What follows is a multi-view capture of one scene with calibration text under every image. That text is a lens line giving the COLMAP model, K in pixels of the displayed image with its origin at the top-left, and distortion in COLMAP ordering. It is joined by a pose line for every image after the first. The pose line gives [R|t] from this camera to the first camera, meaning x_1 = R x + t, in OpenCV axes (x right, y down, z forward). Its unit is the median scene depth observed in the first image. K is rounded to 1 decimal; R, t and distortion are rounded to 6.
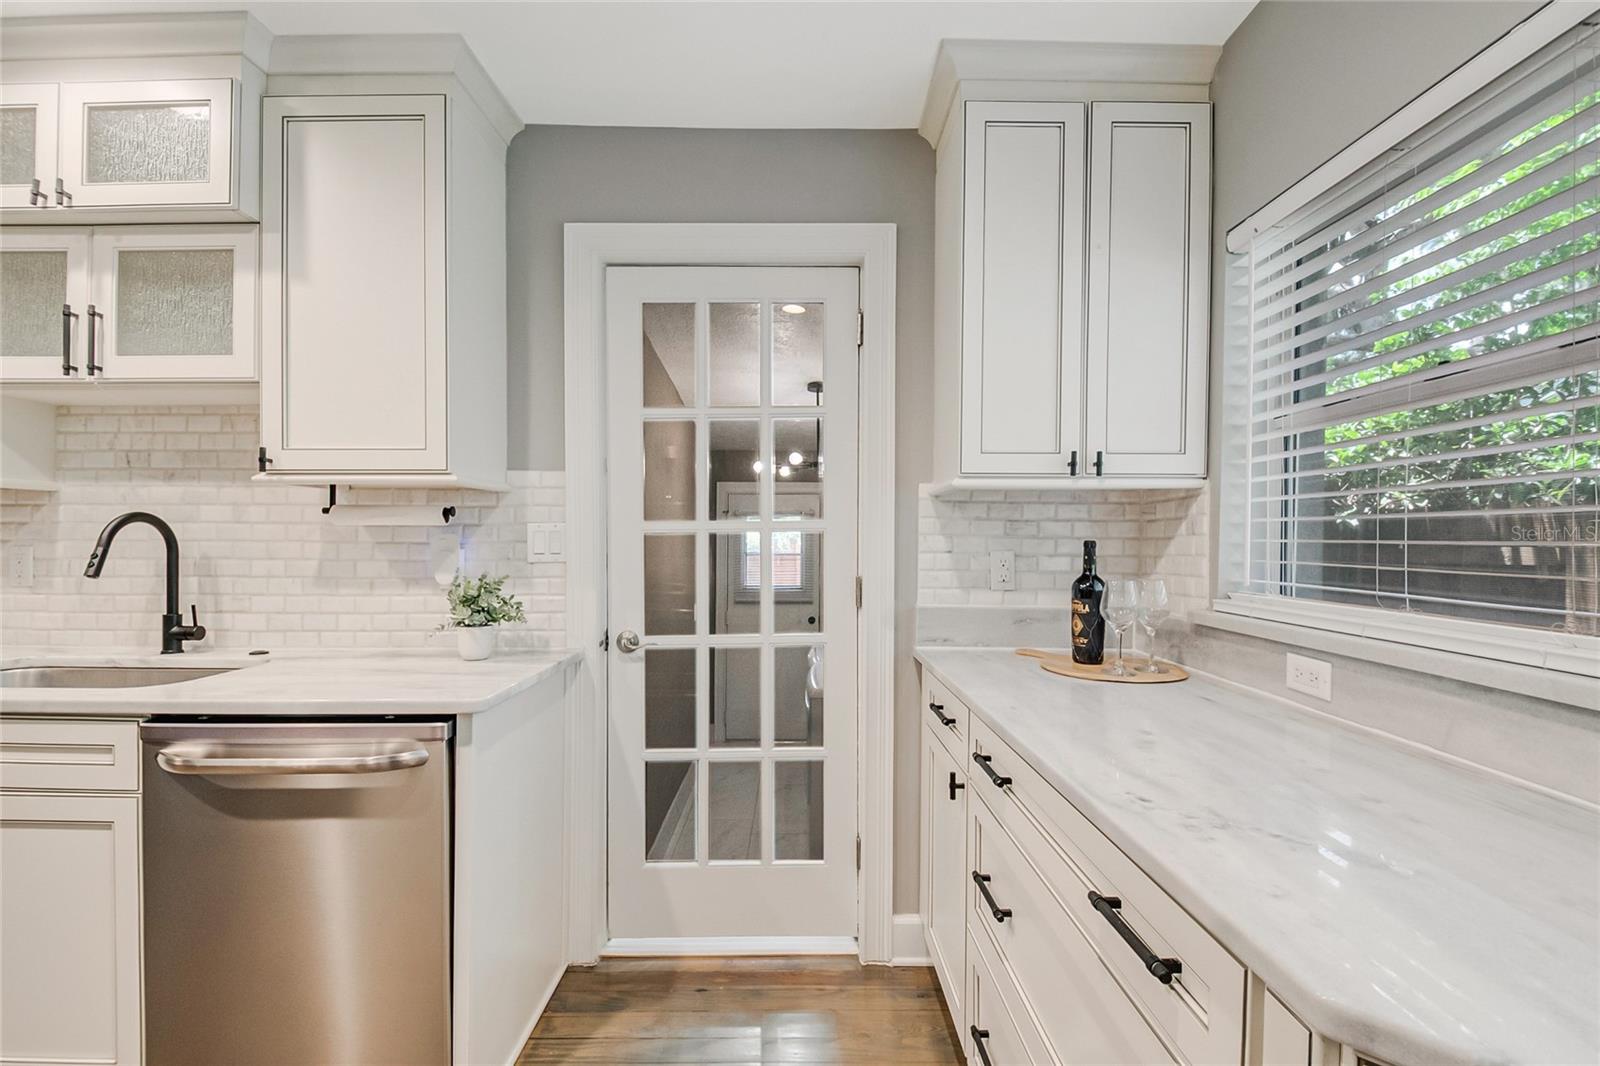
lens RADIAL K [[705.6, 0, 789.0], [0, 705.6, 544.4], [0, 0, 1]] dist [0.014516, -0.014621]
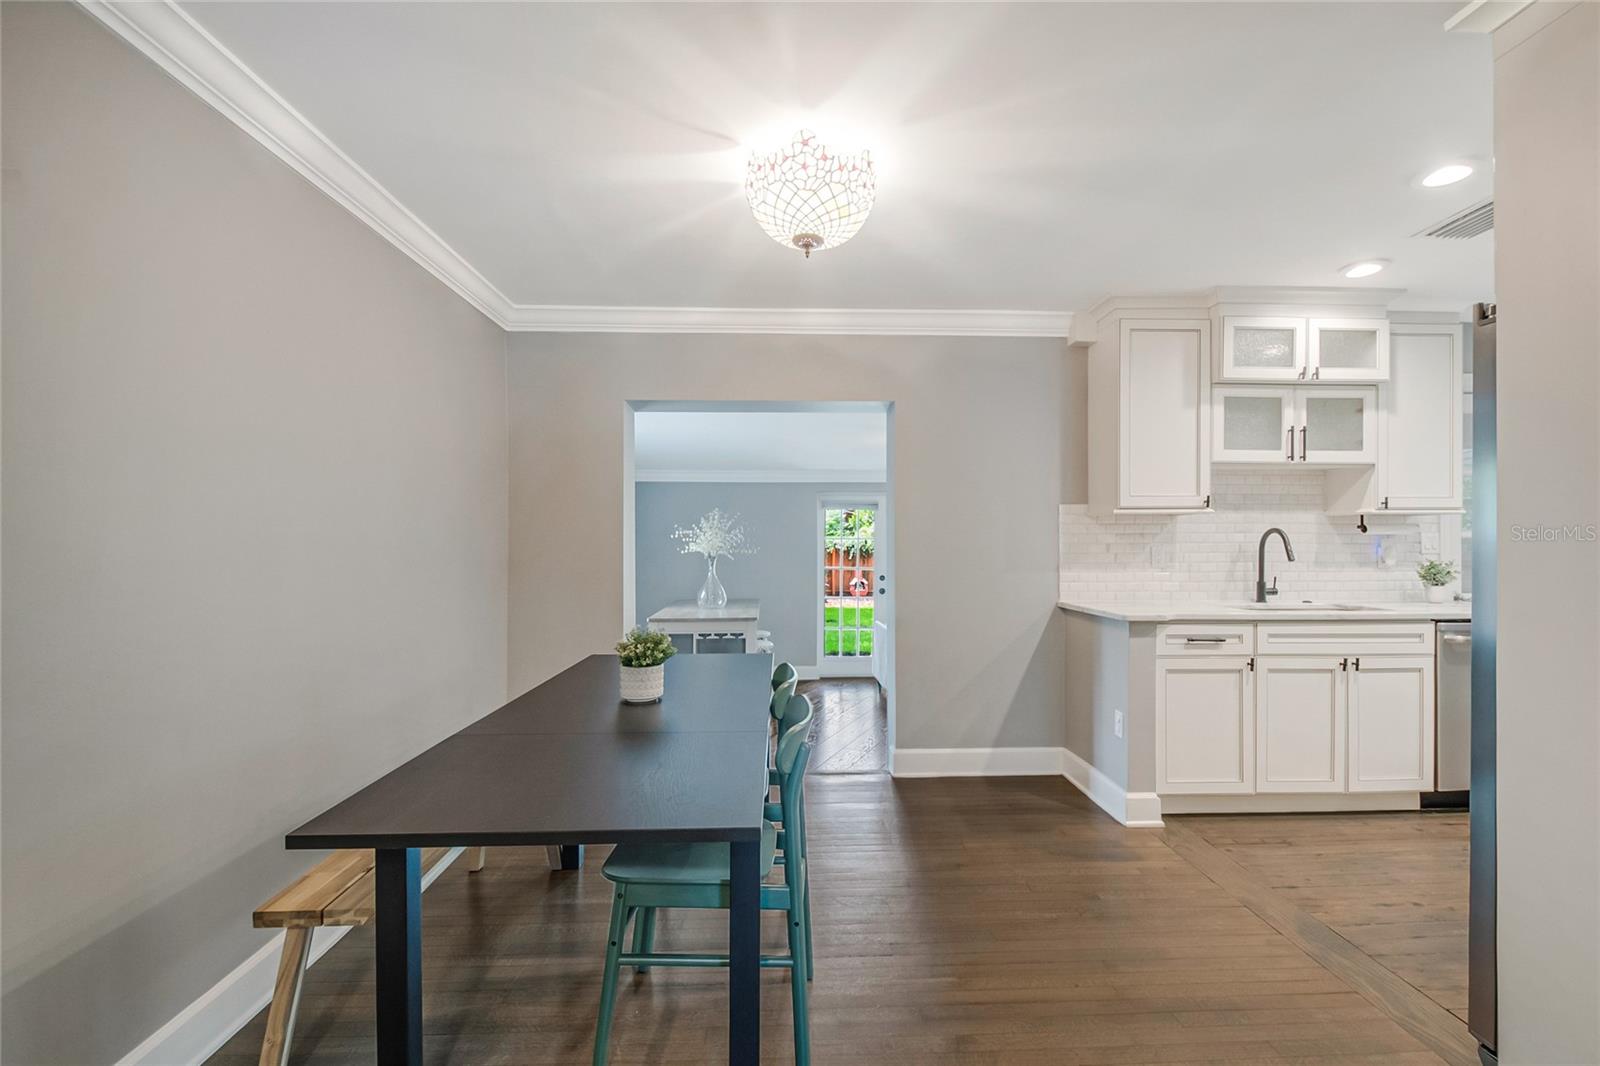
lens RADIAL K [[705.6, 0, 801.2], [0, 705.6, 546.4], [0, 0, 1]] dist [0.014516, -0.014621]
pose [[0.998977, -0.001960, 0.045172, -2.364245], [0.001884, 0.999997, 0.001729, -0.001847], [-0.045175, -0.001642, 0.998978, -0.901816]]
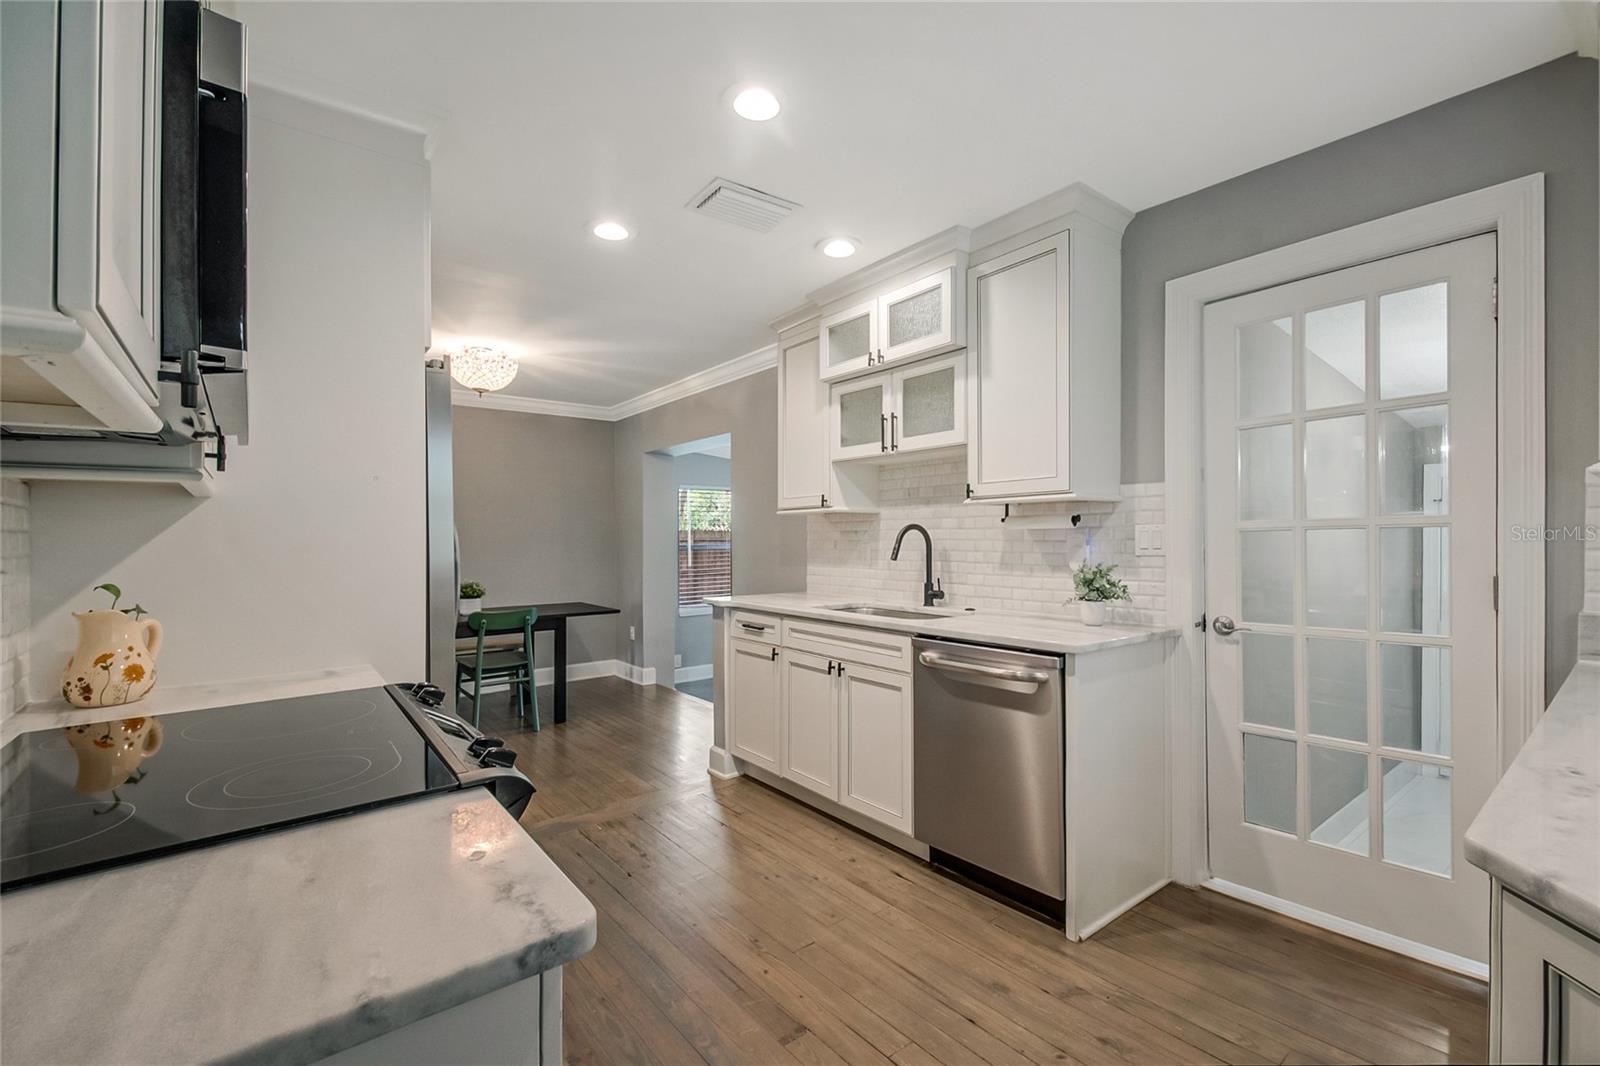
lens RADIAL K [[705.6, 0, 808.7], [0, 705.6, 540.9], [0, 0, 1]] dist [0.014516, -0.014621]
pose [[0.619194, -0.003168, -0.785232, 0.304788], [0.004078, 0.999991, -0.000818, -0.003142], [0.785228, -0.002695, 0.619201, -0.299094]]
